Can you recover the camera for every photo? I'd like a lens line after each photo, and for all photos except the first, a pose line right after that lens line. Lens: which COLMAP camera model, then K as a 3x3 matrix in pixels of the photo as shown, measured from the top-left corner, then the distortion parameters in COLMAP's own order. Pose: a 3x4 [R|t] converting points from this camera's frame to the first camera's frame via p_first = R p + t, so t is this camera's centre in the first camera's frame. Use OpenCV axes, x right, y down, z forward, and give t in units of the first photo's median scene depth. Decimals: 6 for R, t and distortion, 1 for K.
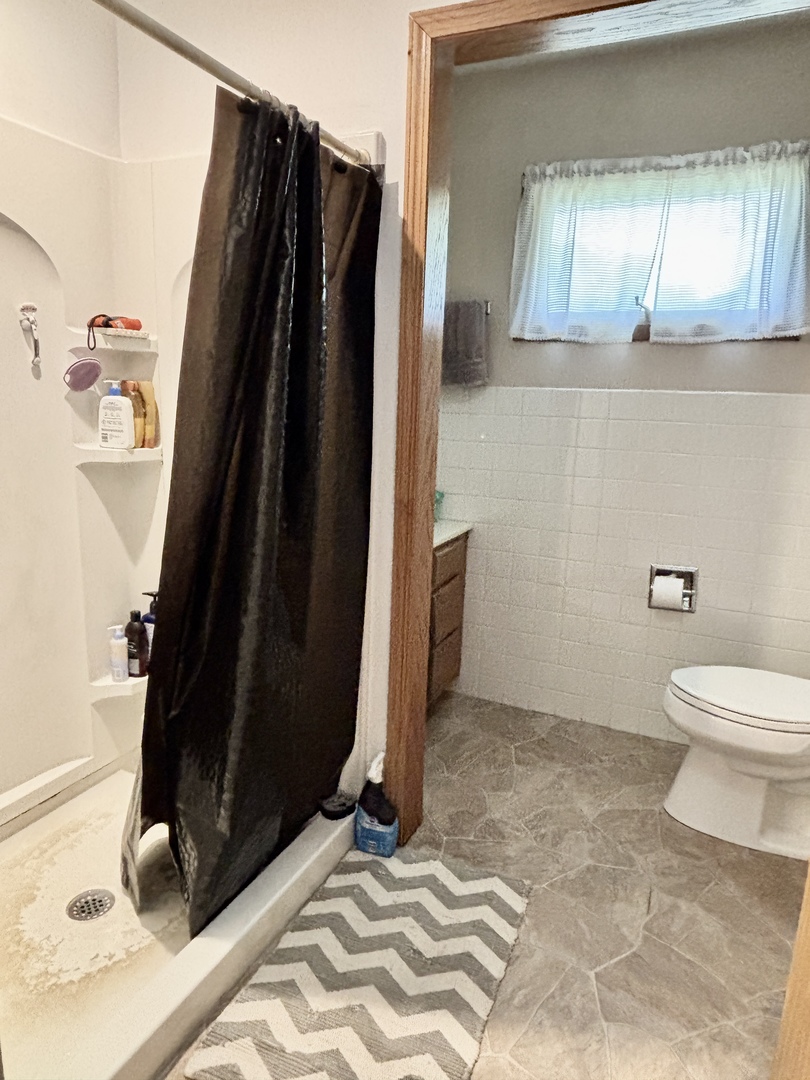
lens RADIAL K [[670.1, 0, 407.4], [0, 670.1, 531.8], [0, 0, 1]] dist [-0.003040, -0.018319]
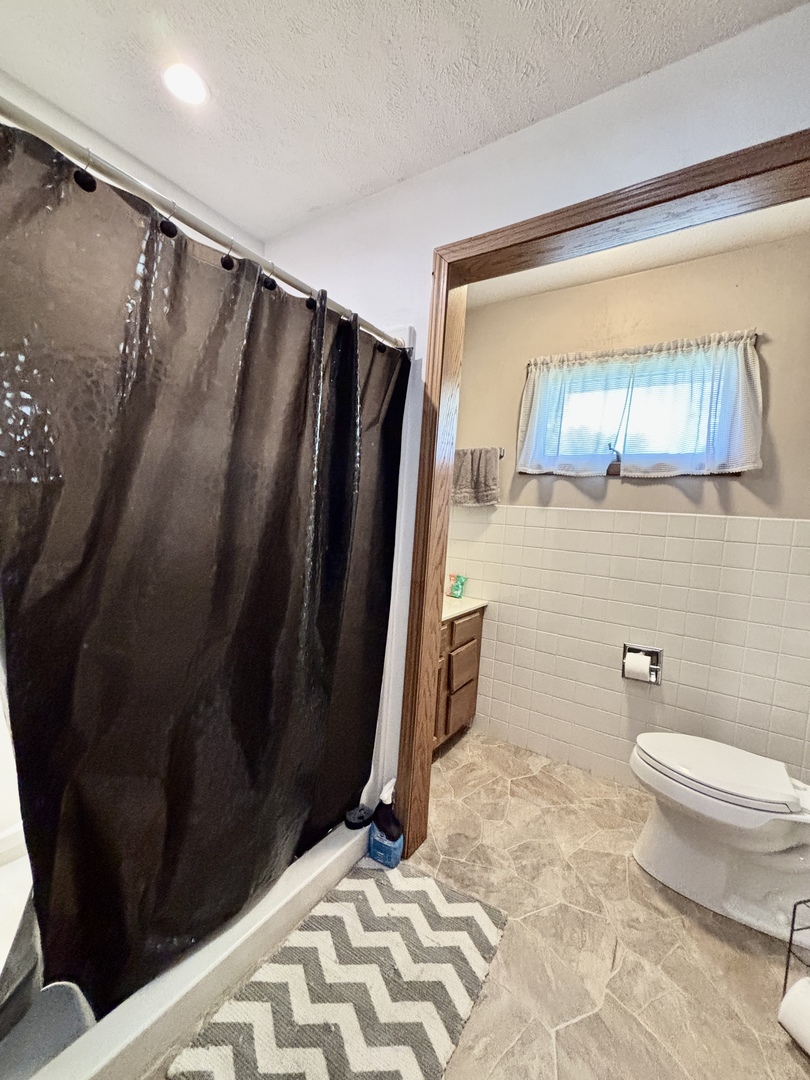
lens RADIAL K [[443.2, 0, 388.6], [0, 443.2, 532.6], [0, 0, 1]] dist [-0.015488, 0.004659]
pose [[0.986197, 0.043259, -0.159825, 0.071132], [-0.067204, 0.986761, -0.147604, -0.009185], [0.151324, 0.156307, 0.976048, 0.107886]]
